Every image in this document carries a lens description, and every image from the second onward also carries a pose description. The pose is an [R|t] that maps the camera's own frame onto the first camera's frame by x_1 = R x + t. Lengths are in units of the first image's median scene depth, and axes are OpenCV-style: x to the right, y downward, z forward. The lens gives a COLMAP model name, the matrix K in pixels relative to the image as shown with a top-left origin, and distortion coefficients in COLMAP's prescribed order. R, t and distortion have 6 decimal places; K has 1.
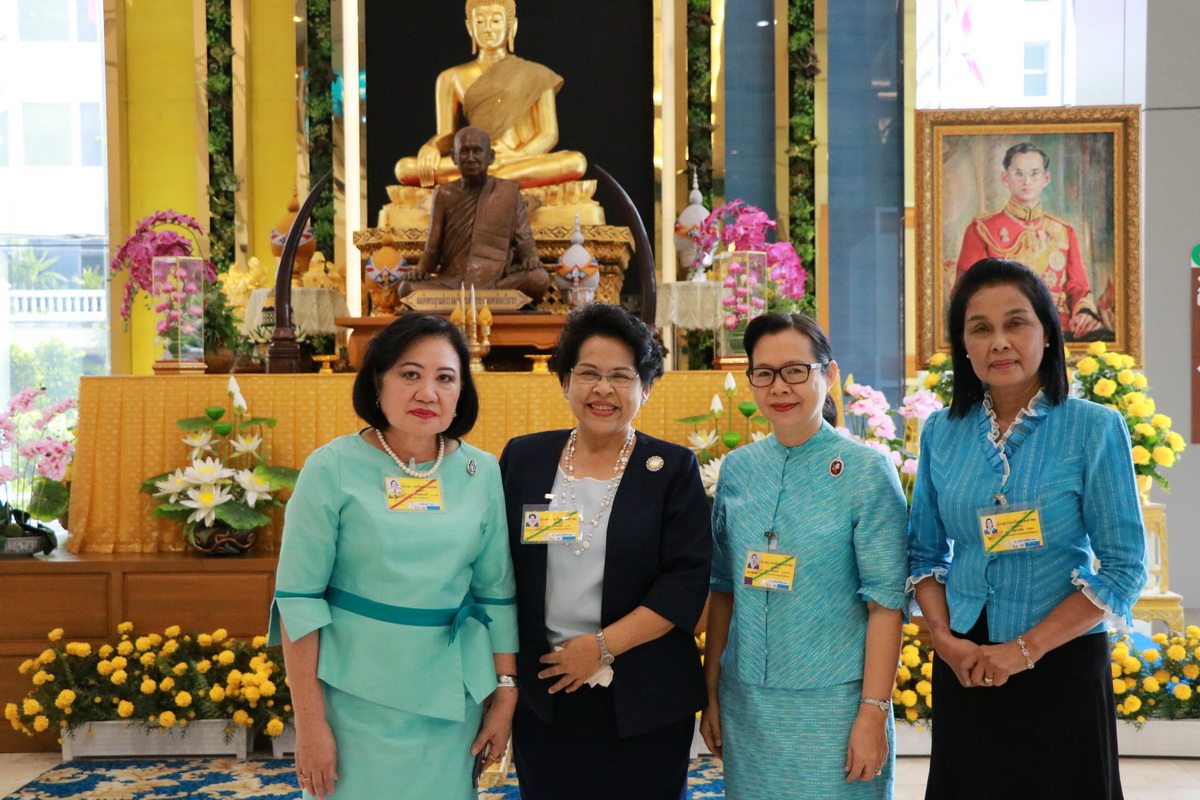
lens RADIAL K [[1629.5, 0, 606.5], [0, 1629.5, 406.0], [0, 0, 1]] dist [0.009490, 0.389183]
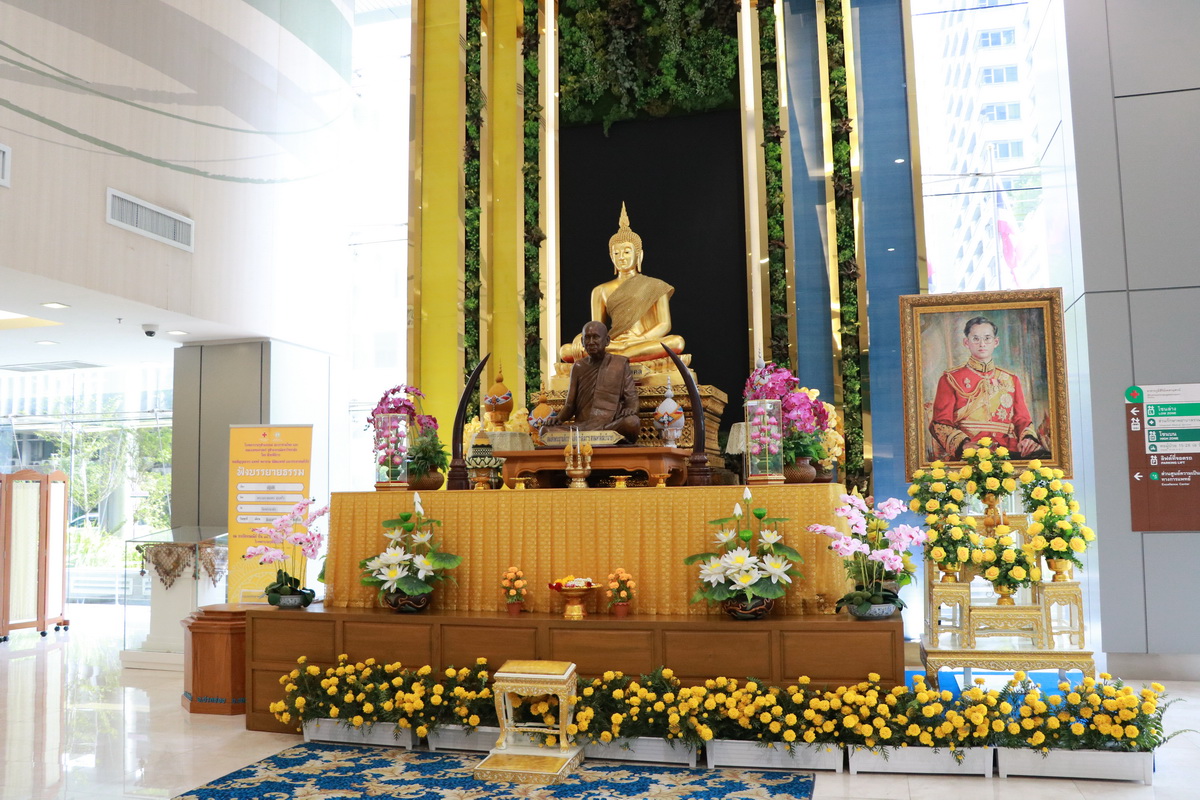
lens RADIAL K [[1018.8, 0, 600.0], [0, 1018.8, 400.0], [0, 0, 1]] dist [-0.170168, 0.161186]
pose [[0.973538, -0.027649, -0.226844, 0.133799], [0.004795, 0.994907, -0.100685, -0.007010], [0.228473, 0.096933, 0.968713, 0.114299]]
